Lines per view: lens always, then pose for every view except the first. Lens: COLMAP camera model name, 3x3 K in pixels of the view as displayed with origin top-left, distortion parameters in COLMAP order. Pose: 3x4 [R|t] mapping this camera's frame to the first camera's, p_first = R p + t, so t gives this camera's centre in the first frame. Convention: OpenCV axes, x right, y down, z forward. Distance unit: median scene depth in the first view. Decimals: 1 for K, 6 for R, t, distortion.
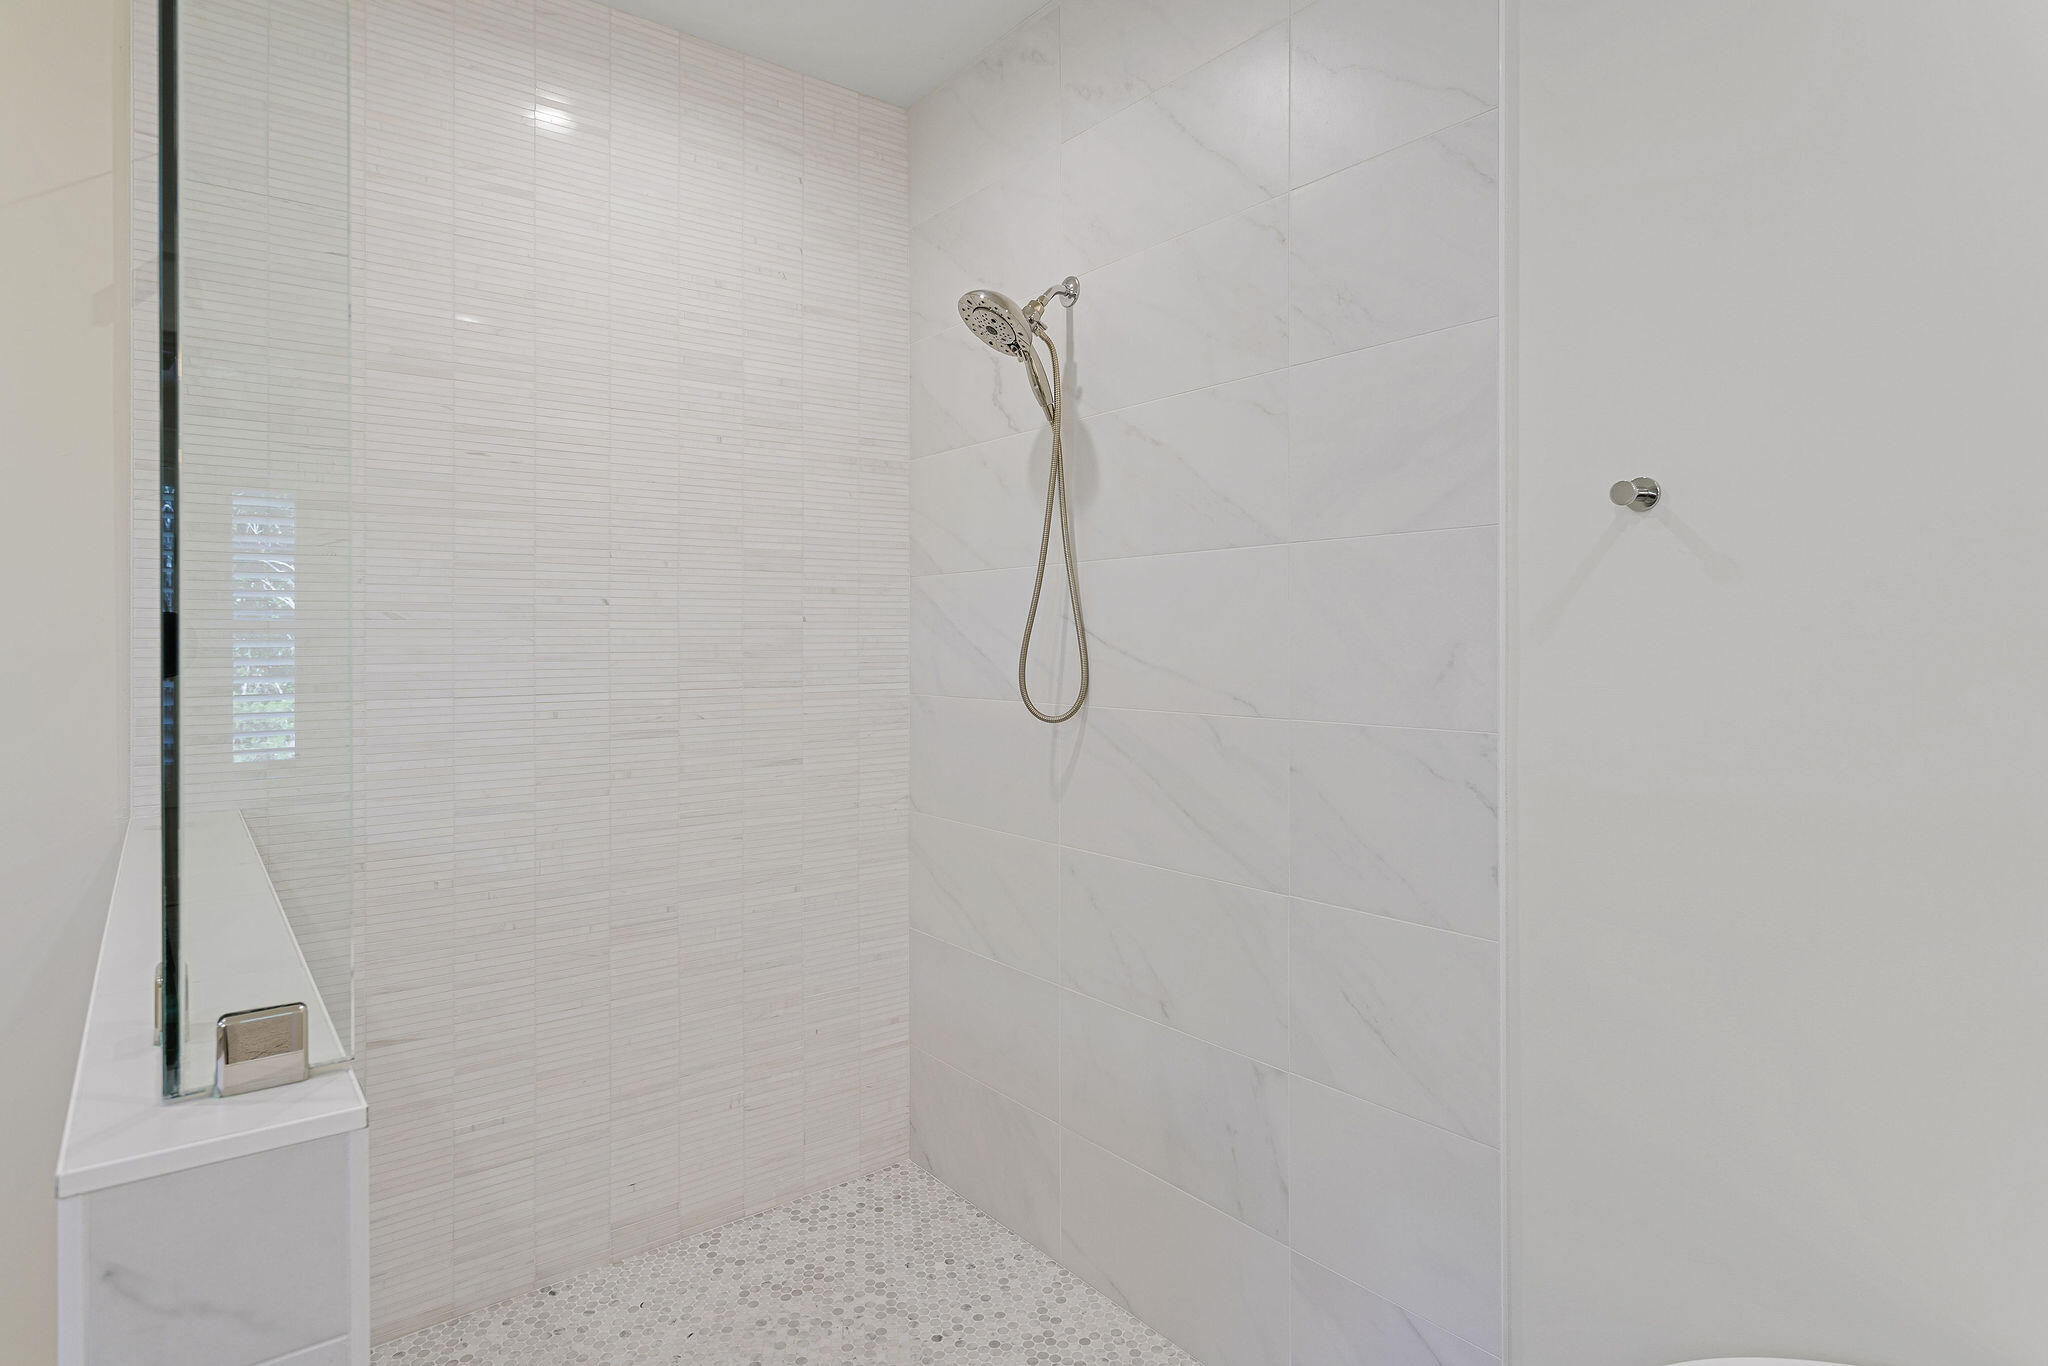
lens RADIAL K [[1024.5, 0, 956.0], [0, 1024.5, 617.4], [0, 0, 1]] dist [-0.004984, 0.002068]
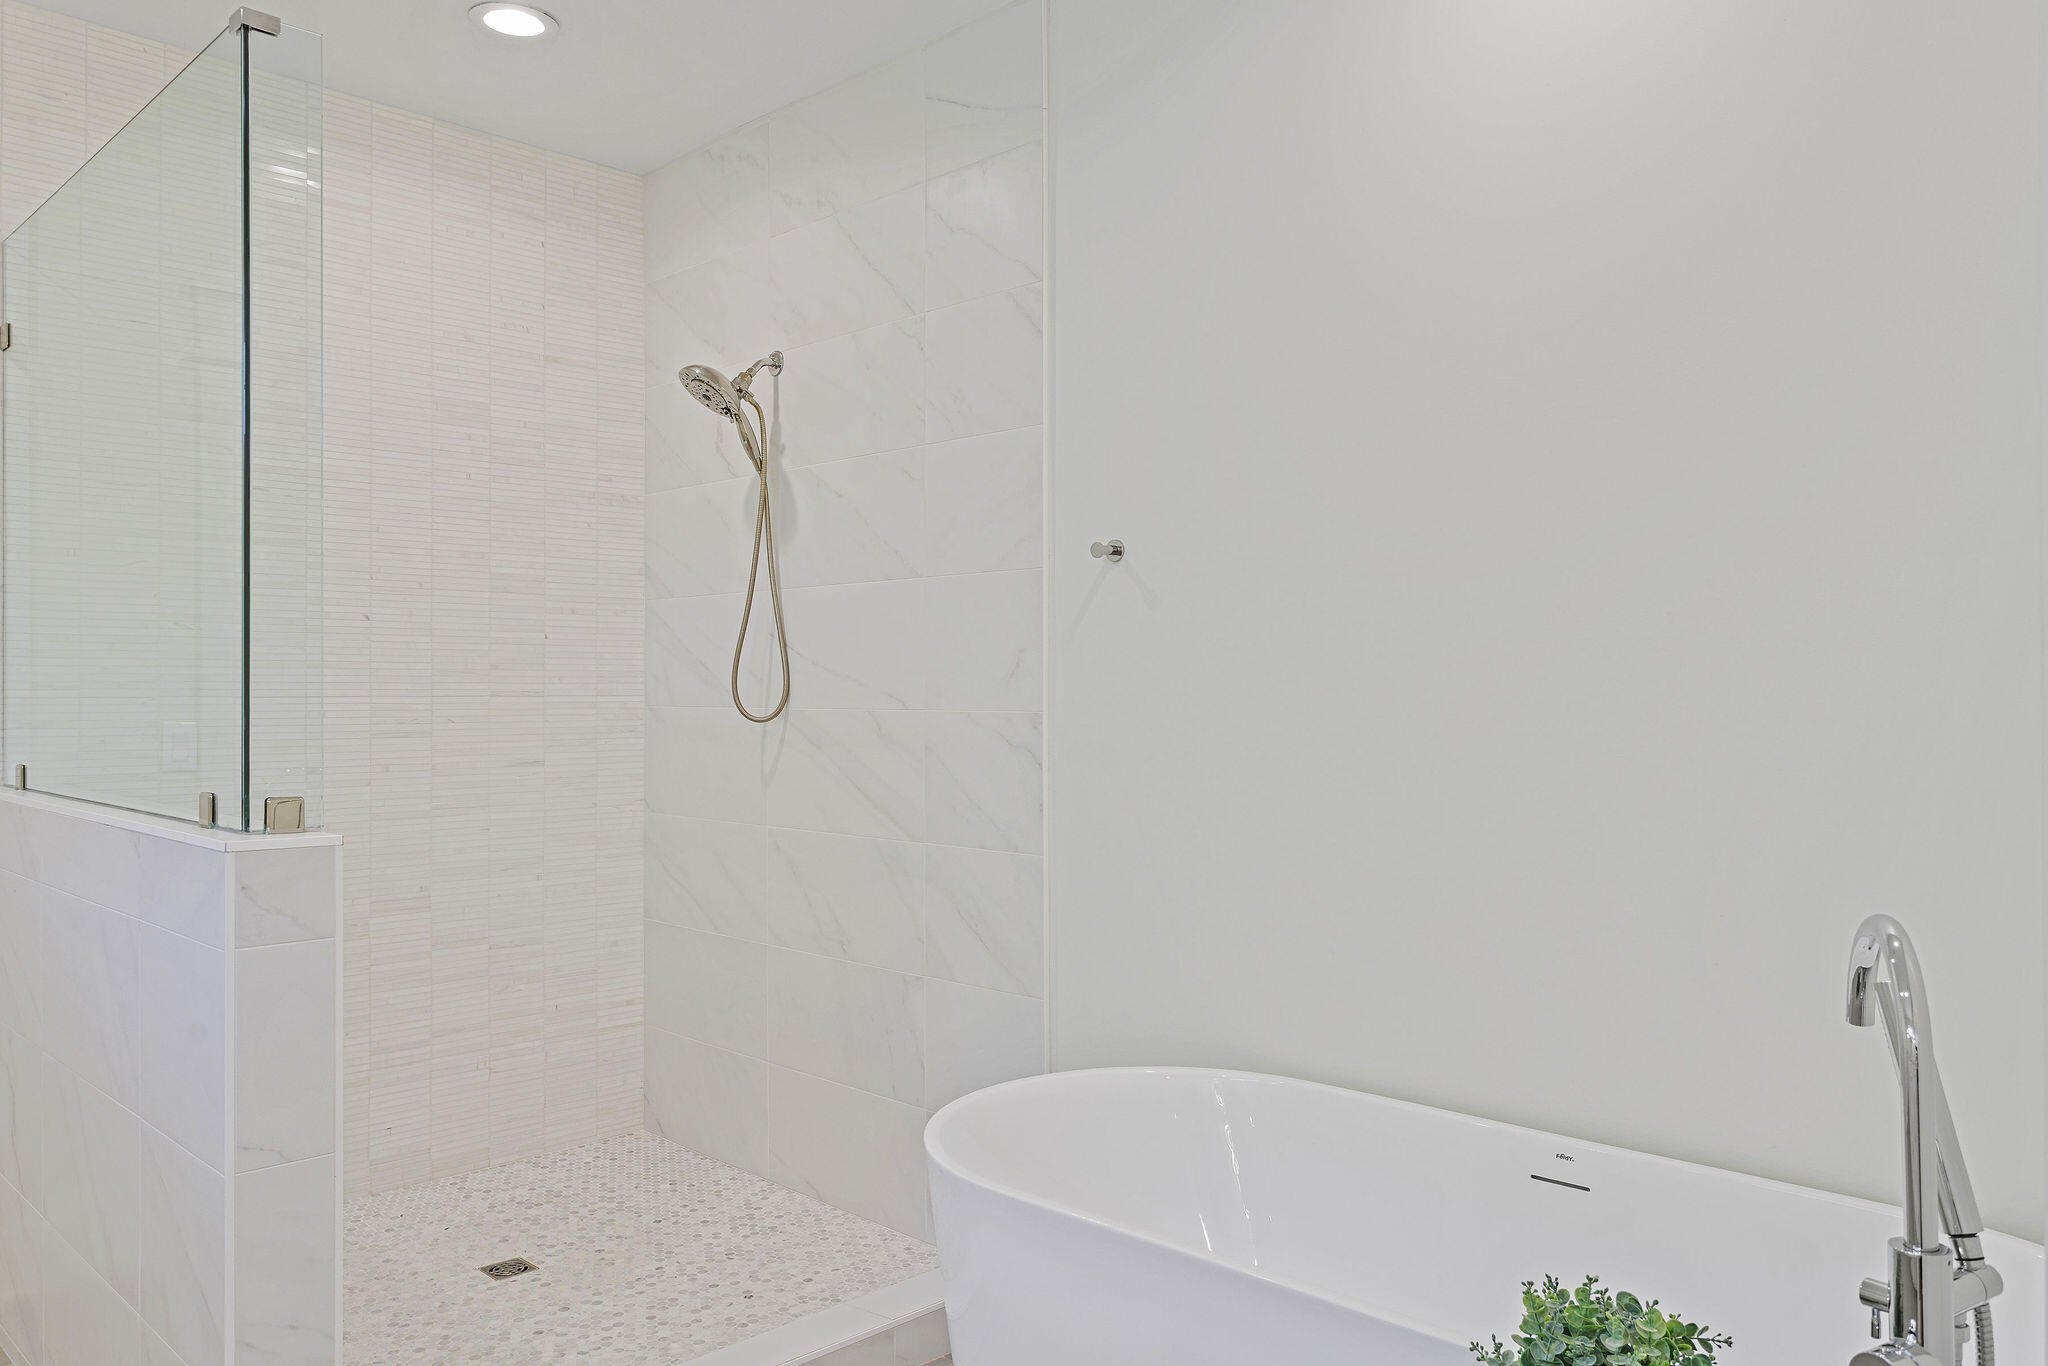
lens RADIAL K [[1499.9, 0, 1008.6], [0, 1499.9, 690.5], [0, 0, 1]] dist [0.001417, 0.002637]
pose [[0.987747, 0.003881, 0.156017, 0.106519], [-0.006432, 0.999854, 0.015849, 0.035230], [-0.155932, -0.016659, 0.987627, -0.776321]]
